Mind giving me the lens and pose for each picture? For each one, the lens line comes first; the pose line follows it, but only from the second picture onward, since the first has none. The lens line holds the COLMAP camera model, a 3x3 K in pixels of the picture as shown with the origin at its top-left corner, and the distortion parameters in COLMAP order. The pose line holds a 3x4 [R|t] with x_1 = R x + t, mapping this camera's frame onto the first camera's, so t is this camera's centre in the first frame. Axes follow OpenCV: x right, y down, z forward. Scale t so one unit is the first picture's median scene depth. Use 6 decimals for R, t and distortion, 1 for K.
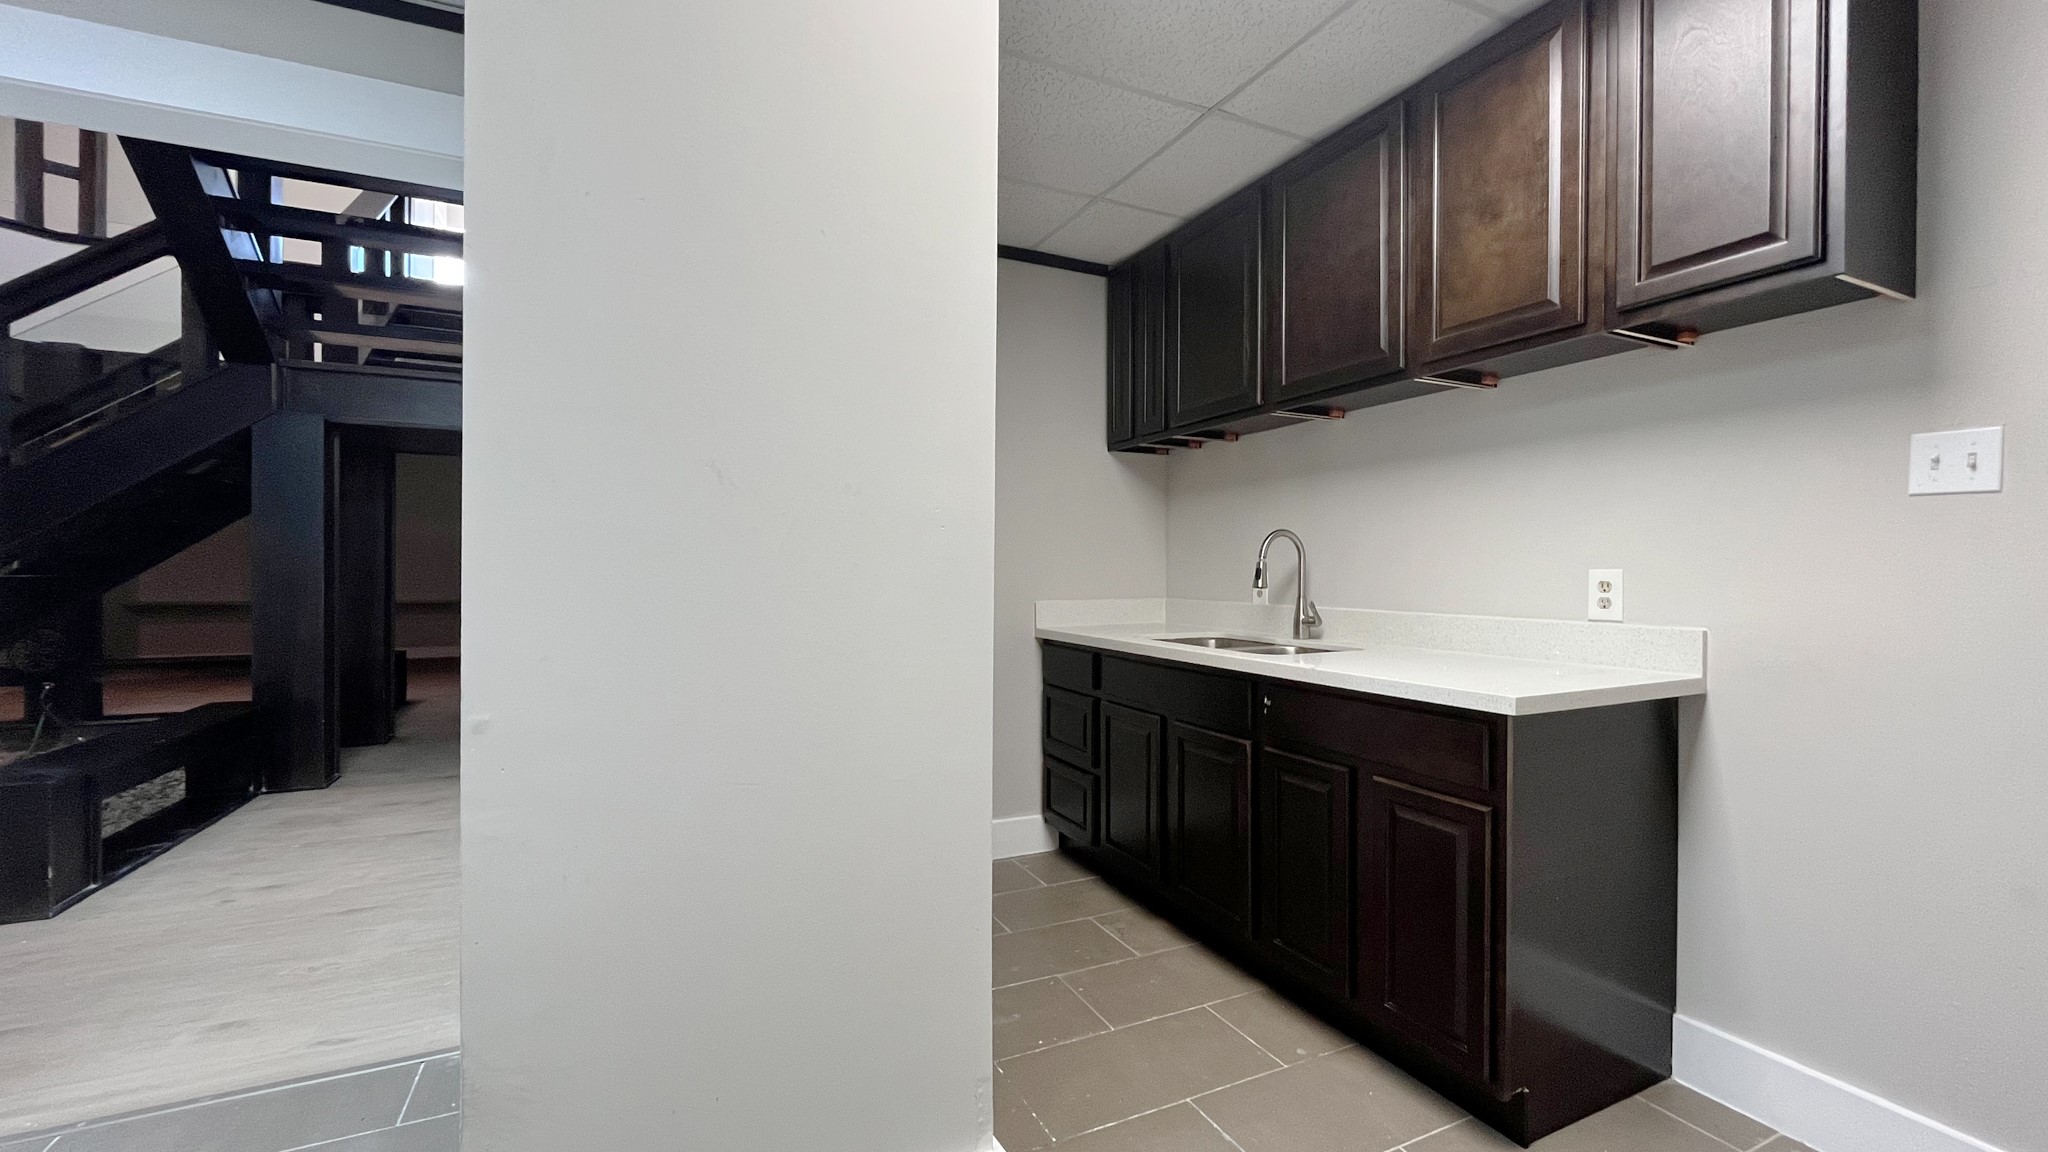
lens RADIAL K [[842.8, 0, 1016.9], [0, 842.8, 552.1], [0, 0, 1]] dist [-0.000435, 0.000196]
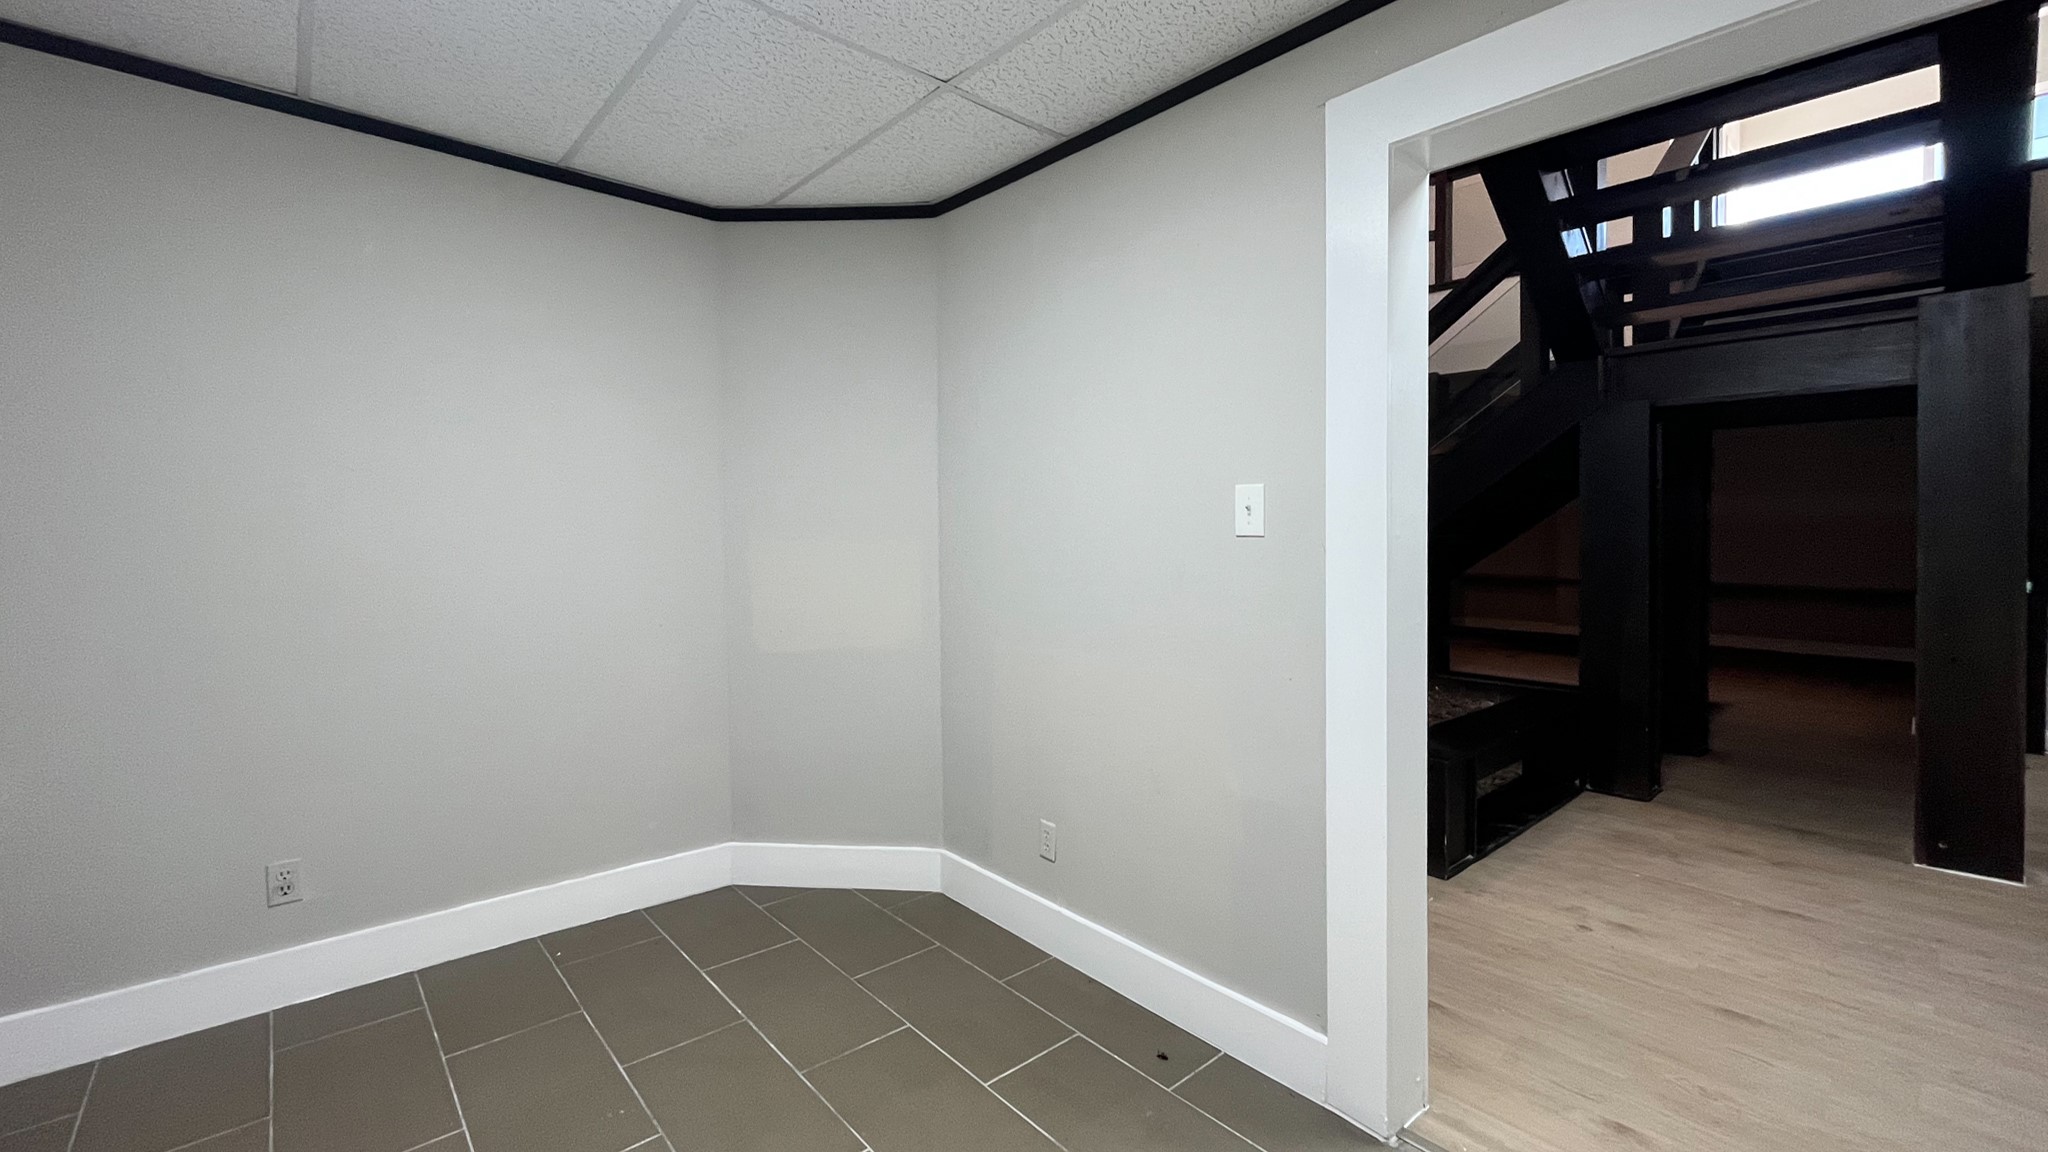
lens RADIAL K [[842.8, 0, 1016.9], [0, 842.8, 552.1], [0, 0, 1]] dist [-0.000435, 0.000196]
pose [[0.278593, 0.011884, -0.960336, -0.136337], [0.019256, 0.999653, 0.017957, -0.029388], [0.960216, -0.023494, 0.278267, 0.082642]]
